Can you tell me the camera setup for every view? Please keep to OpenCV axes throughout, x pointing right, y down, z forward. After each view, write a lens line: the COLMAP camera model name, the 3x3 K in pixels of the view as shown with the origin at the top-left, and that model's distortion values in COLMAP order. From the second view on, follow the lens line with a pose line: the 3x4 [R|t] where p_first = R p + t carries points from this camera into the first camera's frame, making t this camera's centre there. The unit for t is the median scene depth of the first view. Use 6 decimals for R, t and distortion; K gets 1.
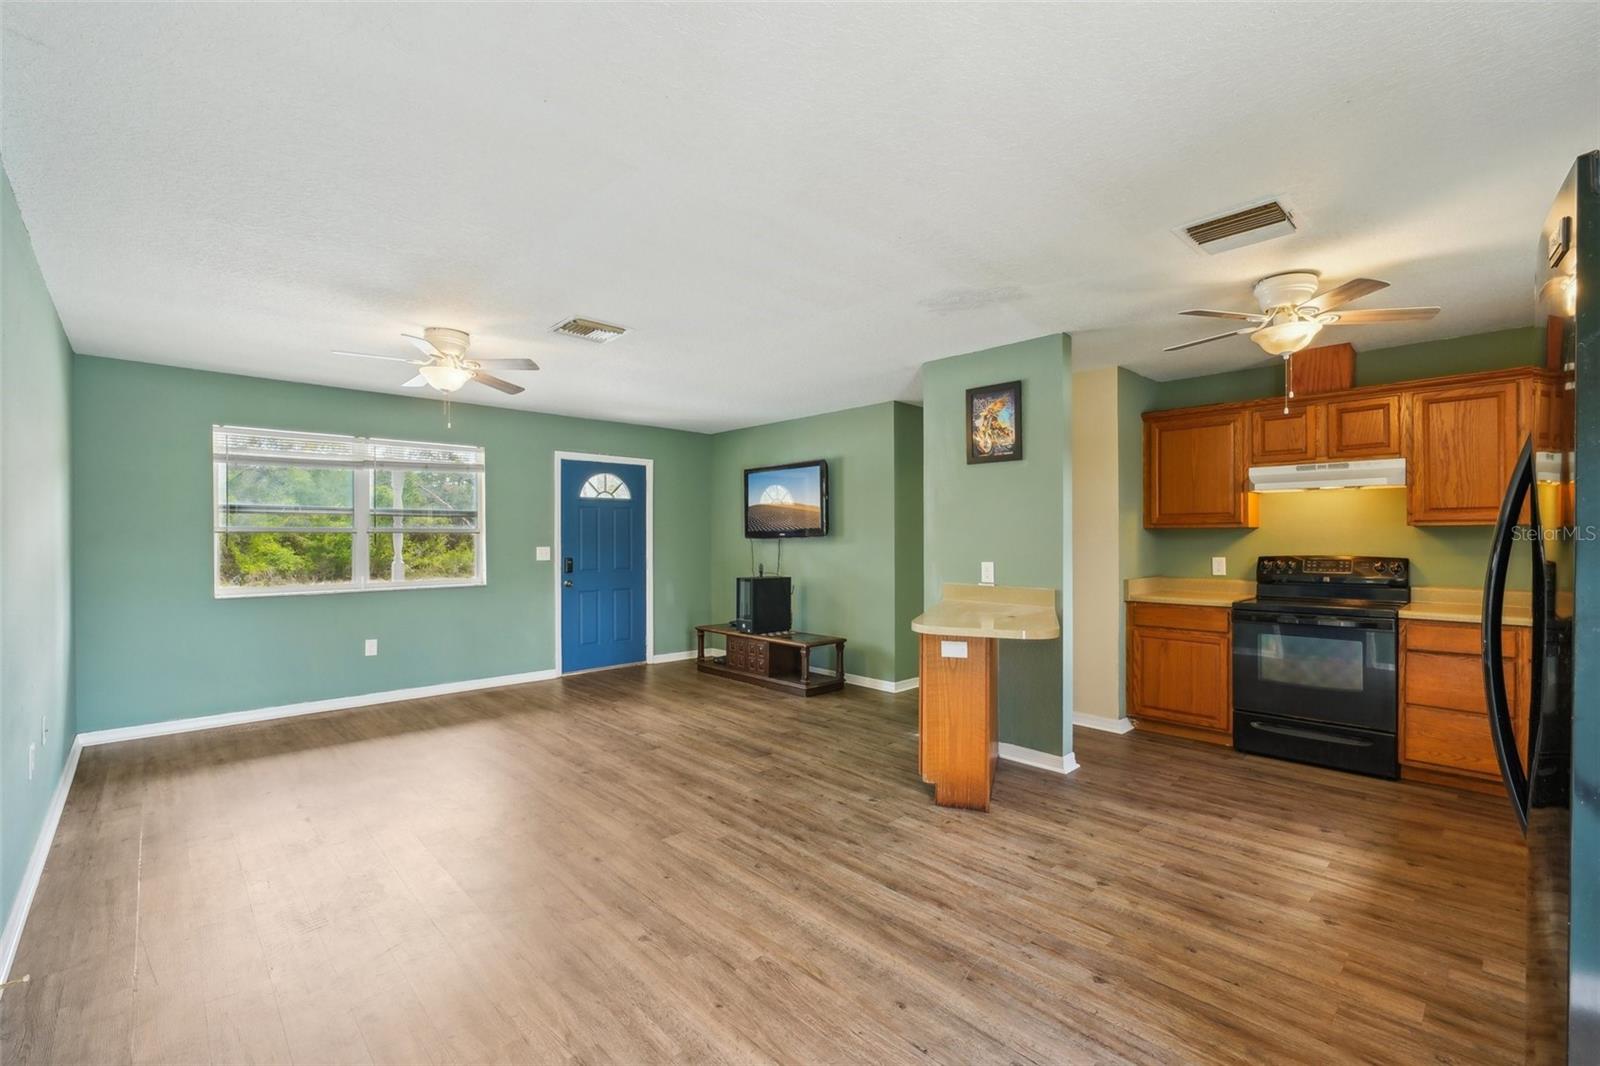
lens RADIAL K [[712.0, 0, 784.6], [0, 712.0, 531.6], [0, 0, 1]] dist [0.002890, -0.002245]
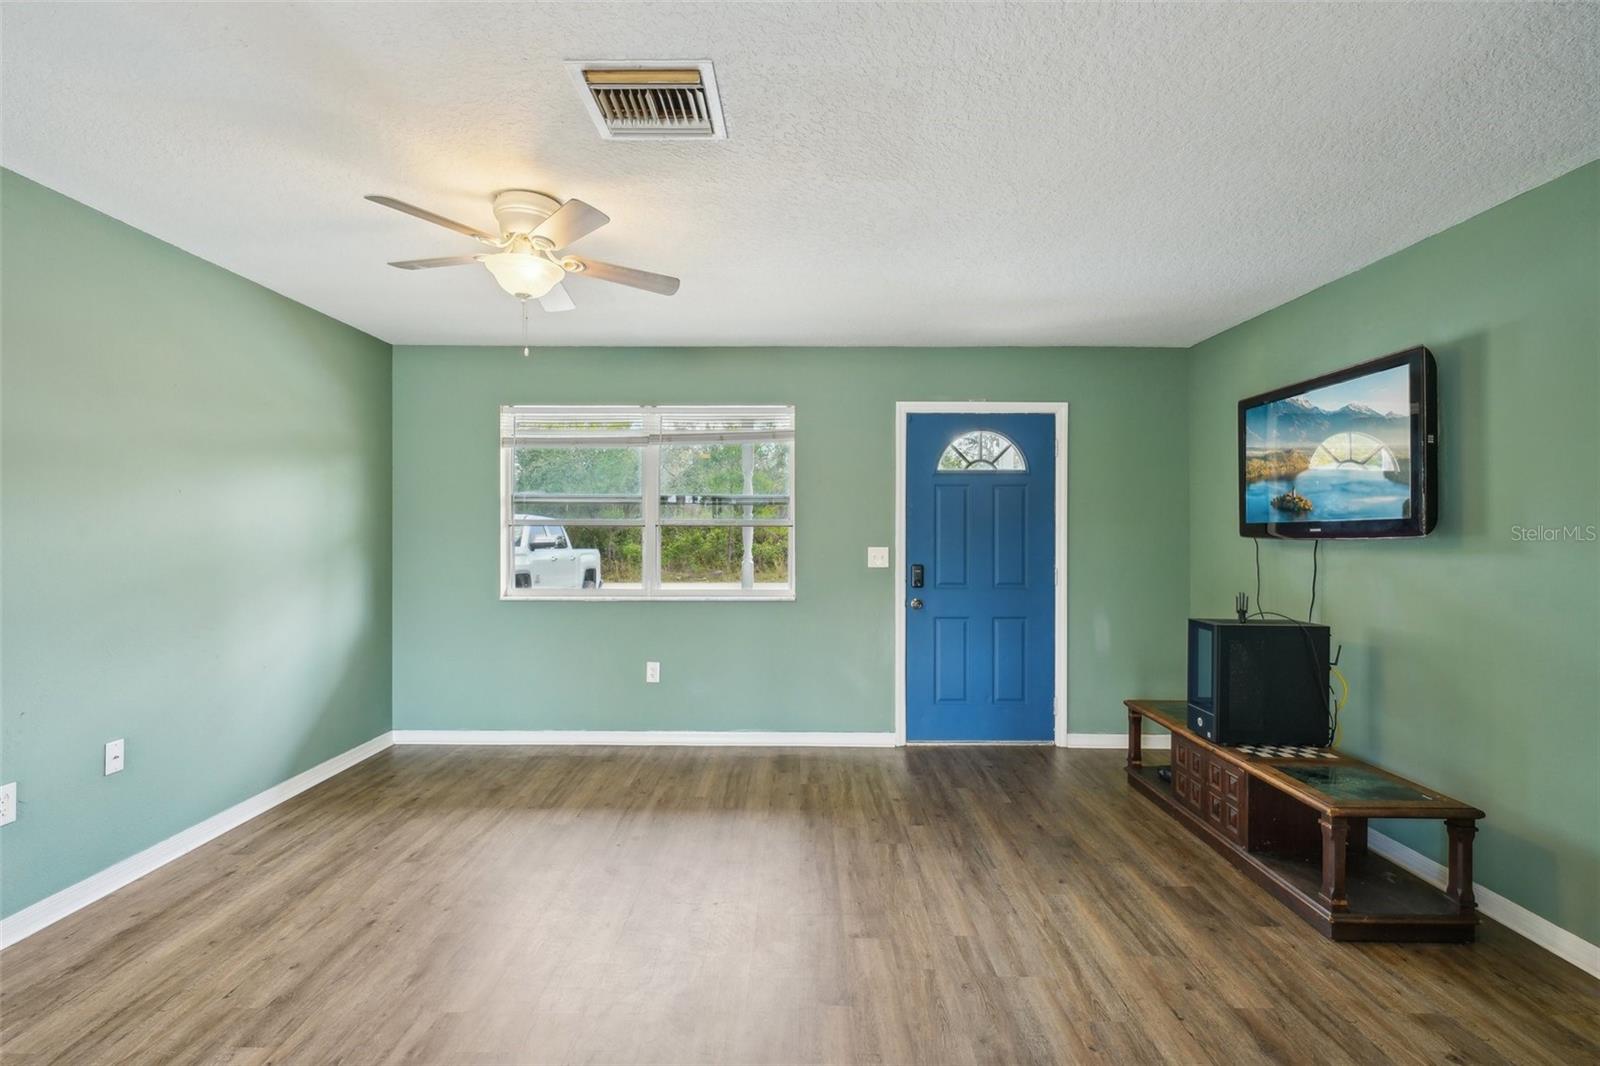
lens RADIAL K [[753.8, 0, 782.7], [0, 753.8, 536.8], [0, 0, 1]] dist [-0.003544, -0.000383]
pose [[0.725911, 0.011616, -0.687690, 0.124503], [0.001273, 0.999833, 0.018231, -0.002433], [0.687787, -0.014109, 0.725775, 0.647949]]
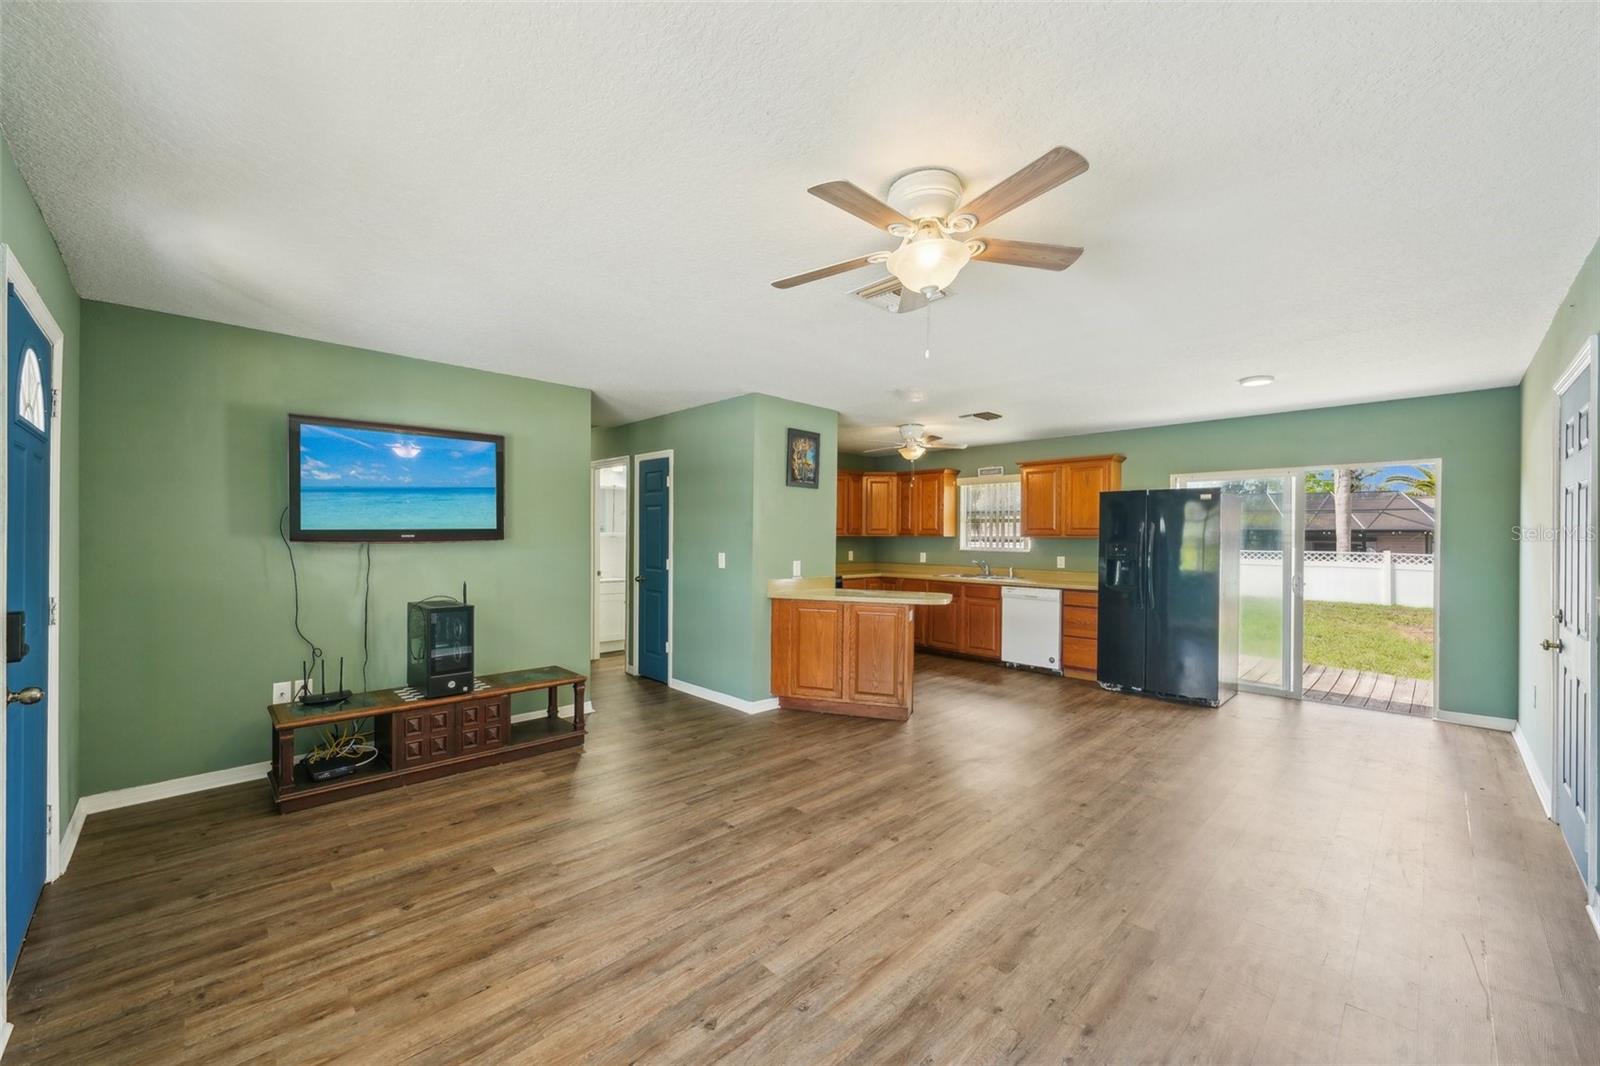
lens RADIAL K [[630.4, 0, 796.9], [0, 630.4, 533.7], [0, 0, 1]] dist [-0.016758, 0.002325]
pose [[-0.037771, 0.005008, 0.999274, -0.915250], [-0.015040, 0.999871, -0.005580, -0.001759], [-0.999173, -0.015240, -0.037691, 1.059389]]
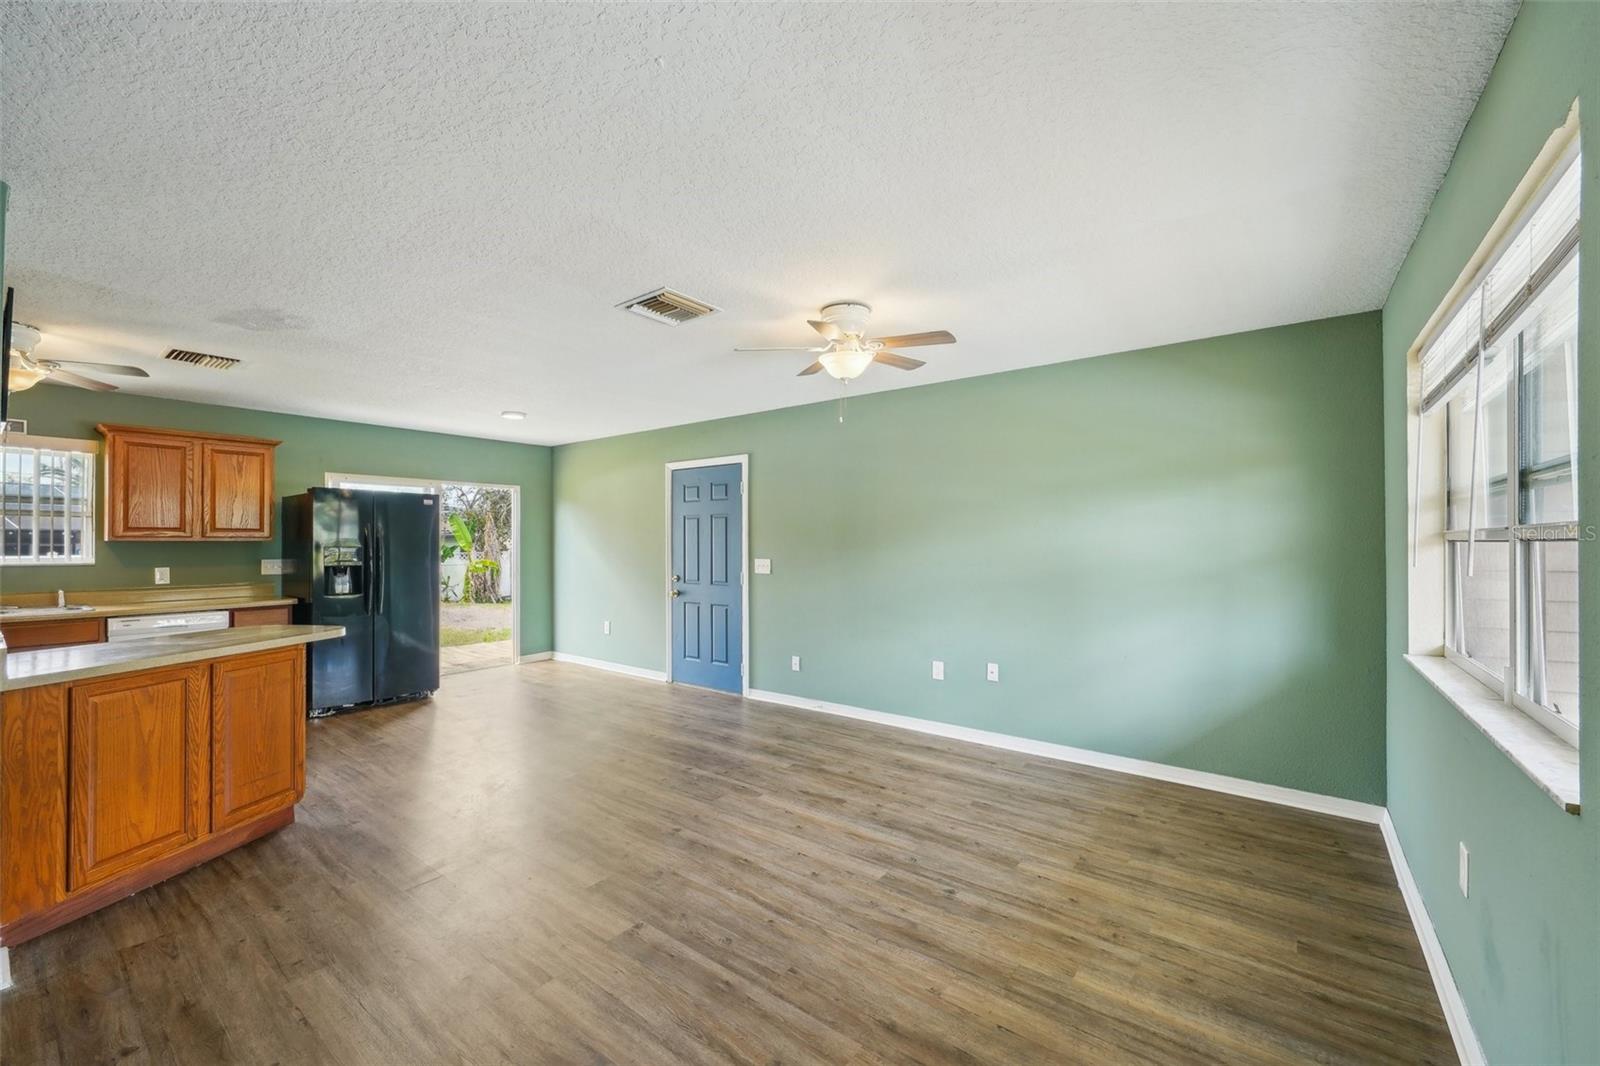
lens RADIAL K [[630.4, 0, 803.2], [0, 630.4, 534.2], [0, 0, 1]] dist [-0.016758, 0.002325]
pose [[-0.982110, -0.000796, -0.188305, -0.265286], [0.002865, 0.999812, -0.019168, 0.001592], [0.188284, -0.019364, -0.981924, 1.637866]]
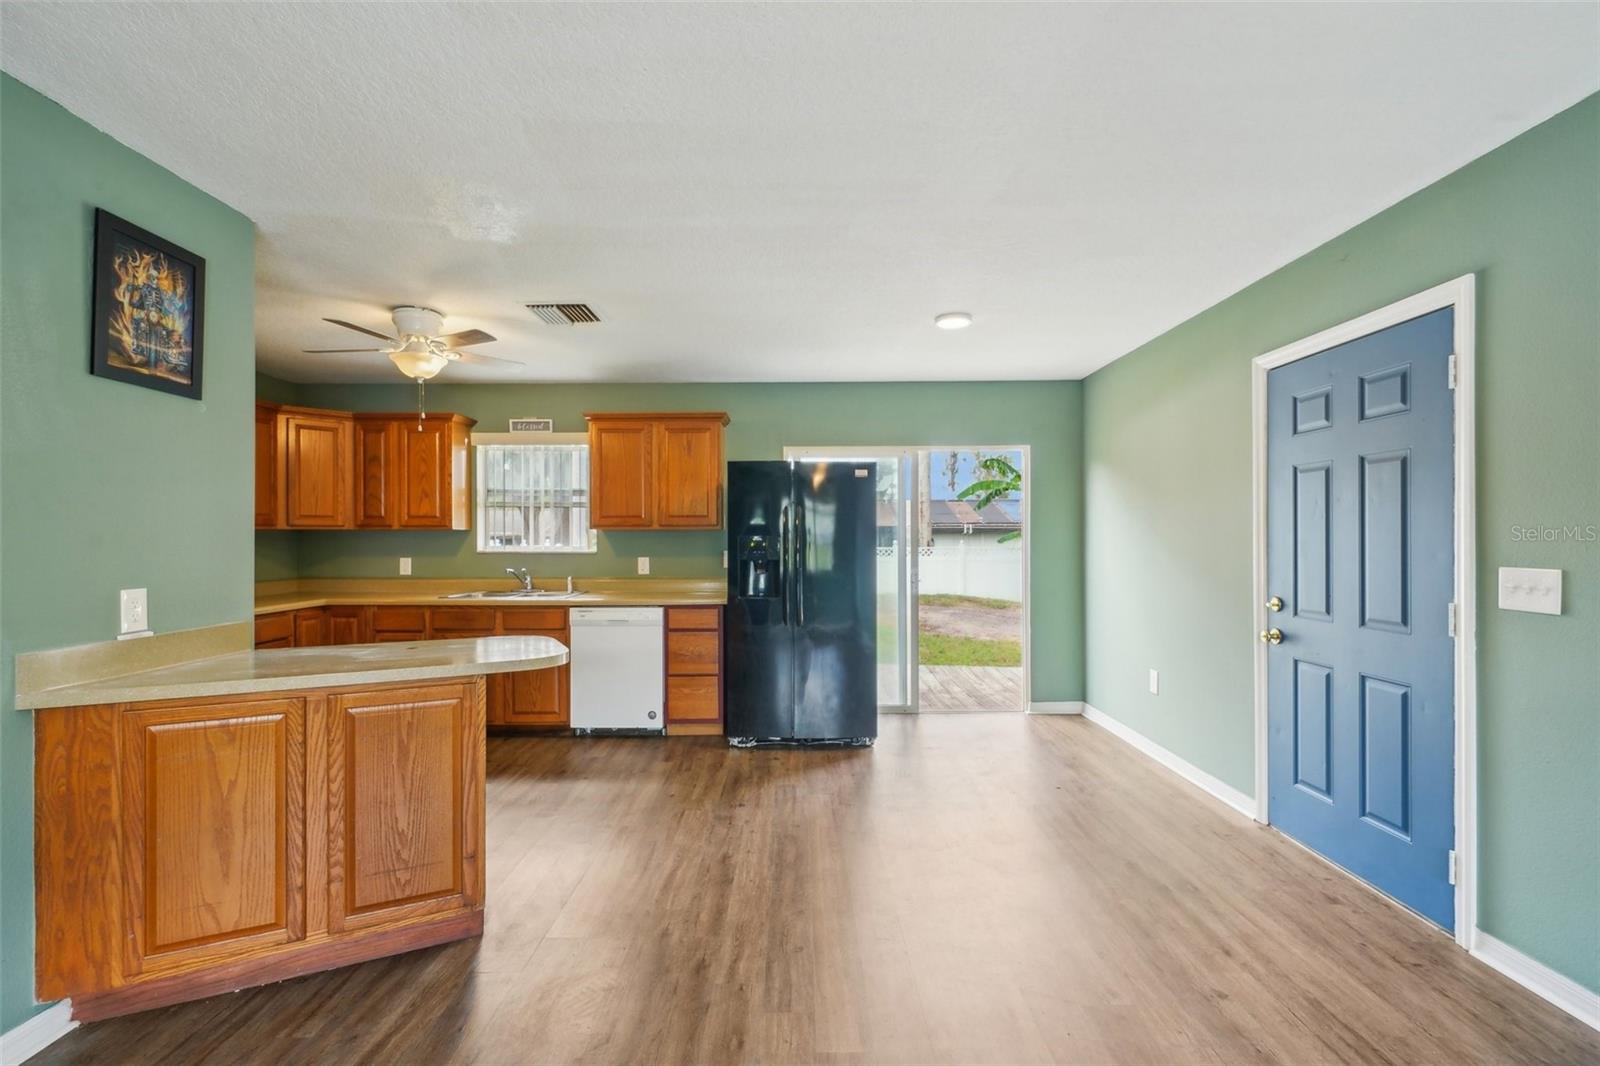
lens RADIAL K [[712.0, 0, 796.0], [0, 712.0, 540.6], [0, 0, 1]] dist [0.002890, -0.002245]
pose [[-0.738909, 0.000492, 0.673805, -0.382018], [-0.001596, 0.999996, -0.002480, 0.009863], [-0.673803, -0.002908, -0.738905, 1.068110]]
